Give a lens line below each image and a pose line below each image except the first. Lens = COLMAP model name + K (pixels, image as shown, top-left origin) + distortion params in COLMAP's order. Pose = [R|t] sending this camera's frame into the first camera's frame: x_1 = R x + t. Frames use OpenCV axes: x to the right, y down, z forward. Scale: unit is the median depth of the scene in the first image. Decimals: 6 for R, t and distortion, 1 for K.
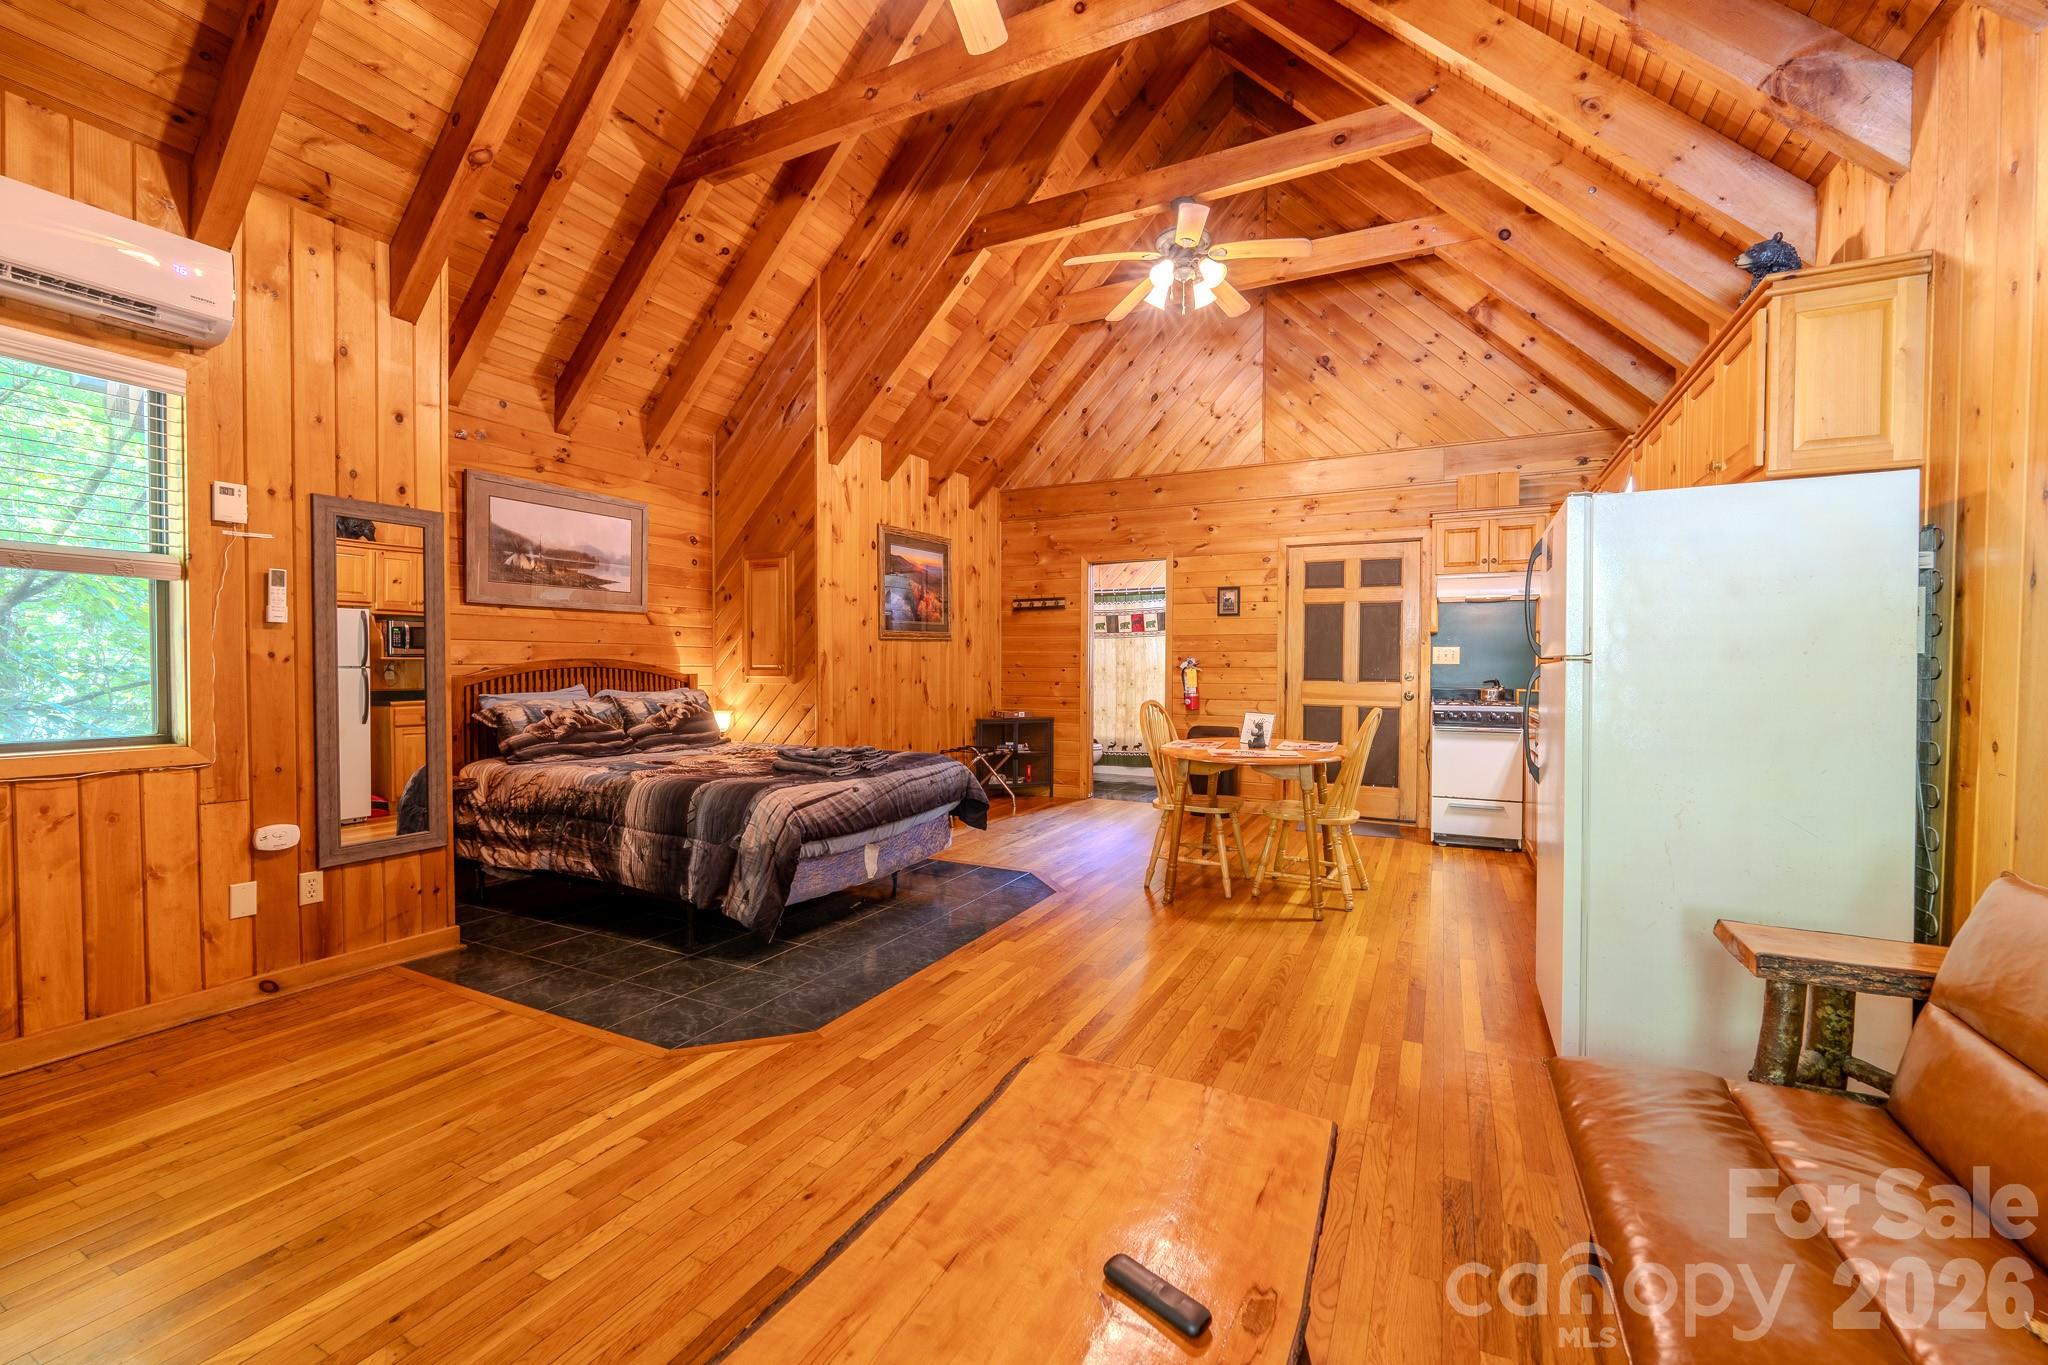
lens RADIAL K [[827.3, 0, 1026.6], [0, 827.3, 679.0], [0, 0, 1]] dist [-0.000888, 0.000083]
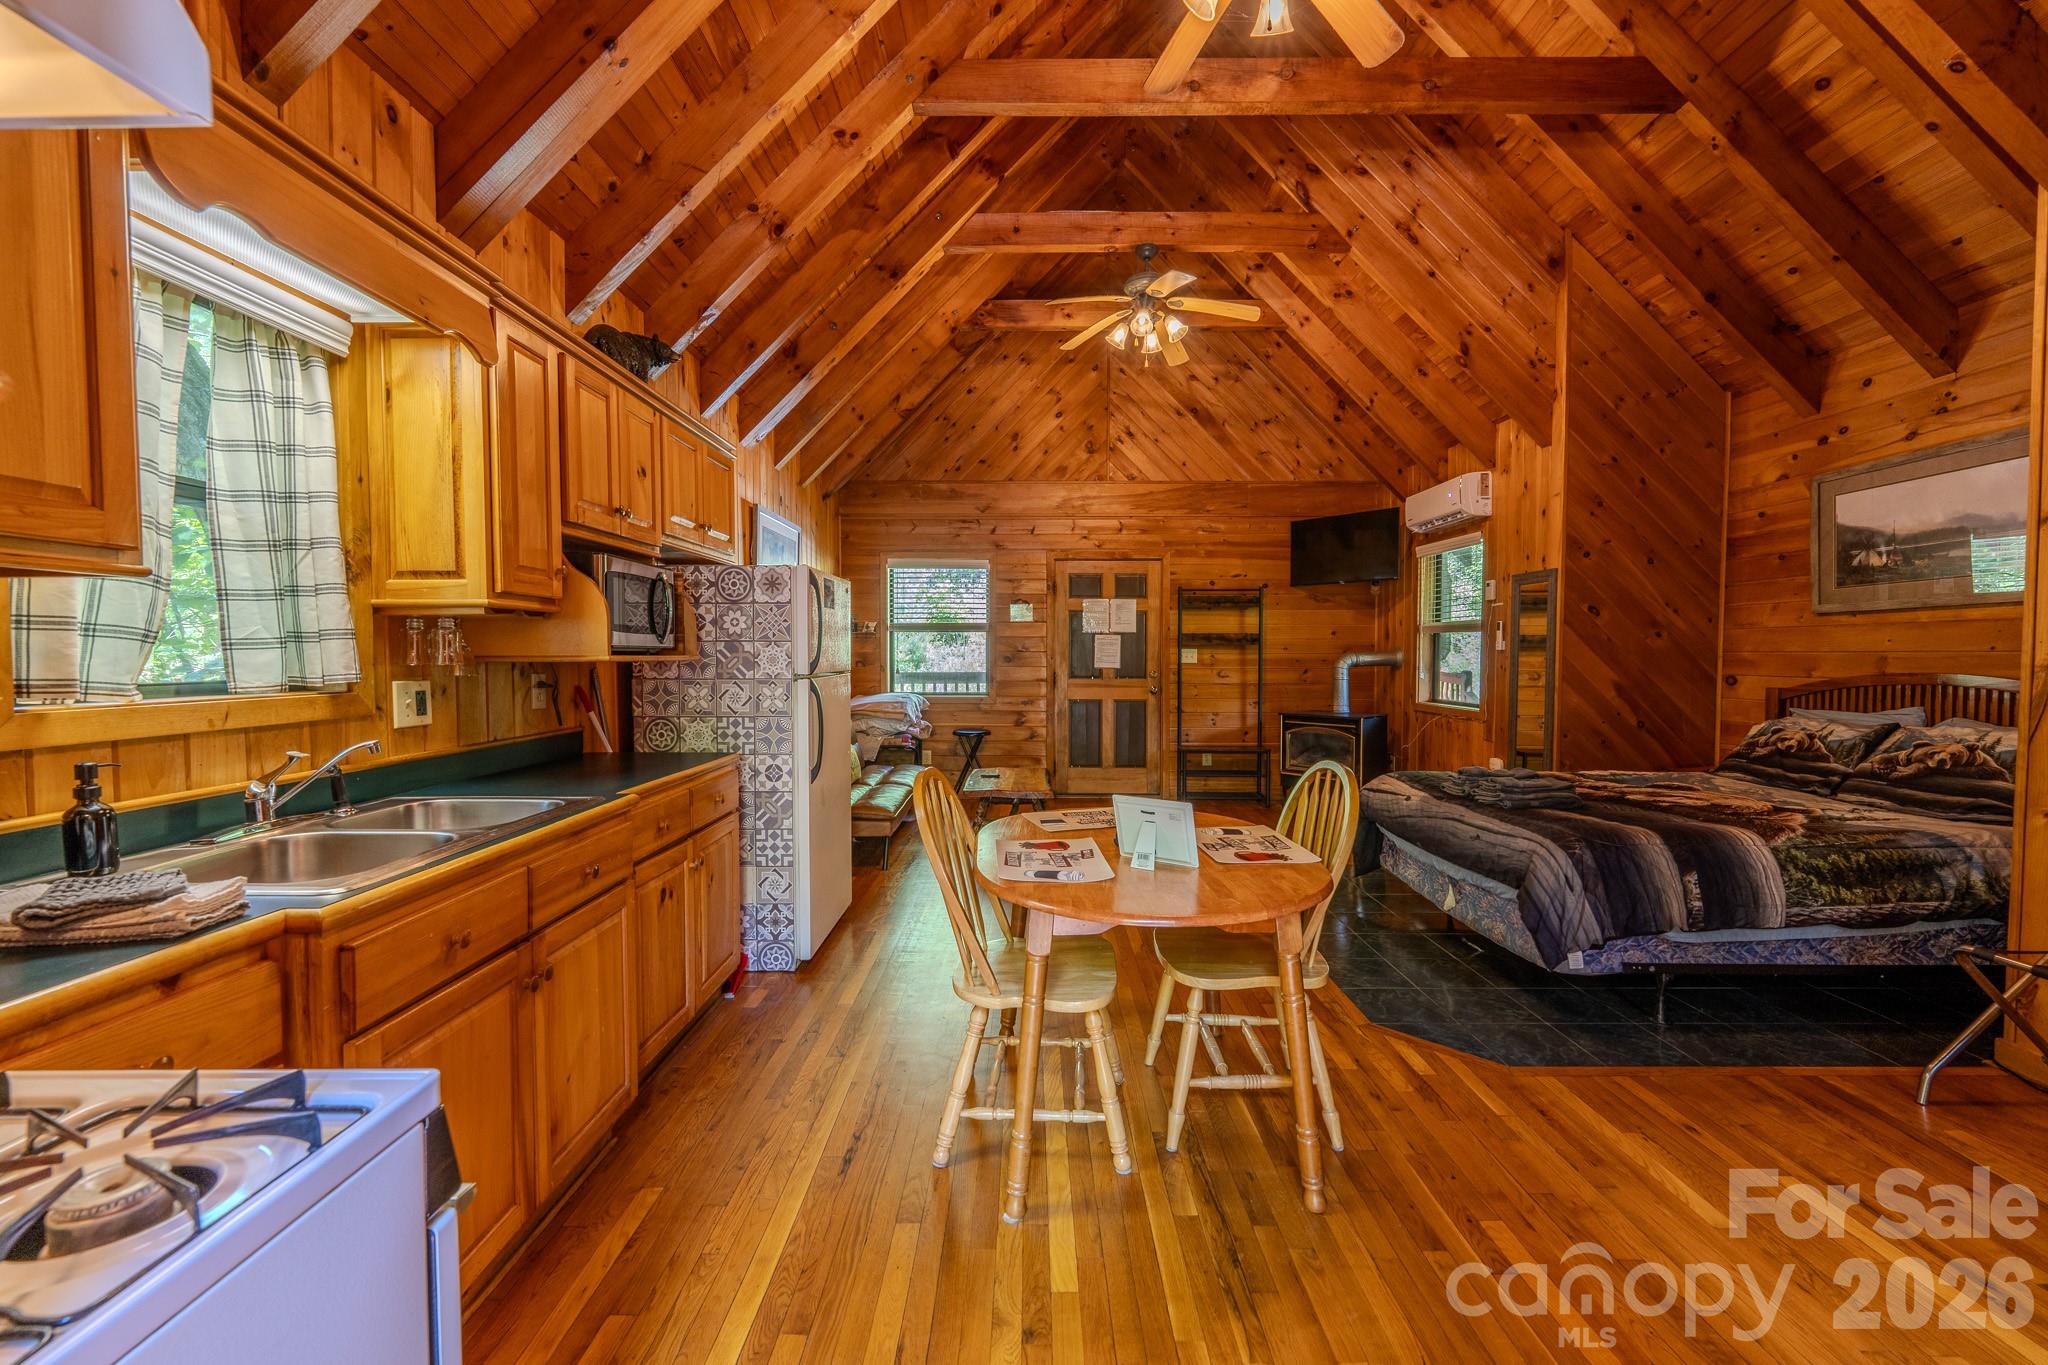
lens RADIAL K [[827.3, 0, 1028.4], [0, 827.3, 679.3], [0, 0, 1]] dist [-0.000888, 0.000083]
pose [[-0.893926, 0.010550, -0.448090, 0.510952], [-0.010379, 0.998968, 0.044225, -0.042846], [0.448094, 0.044185, -0.892894, 1.276722]]
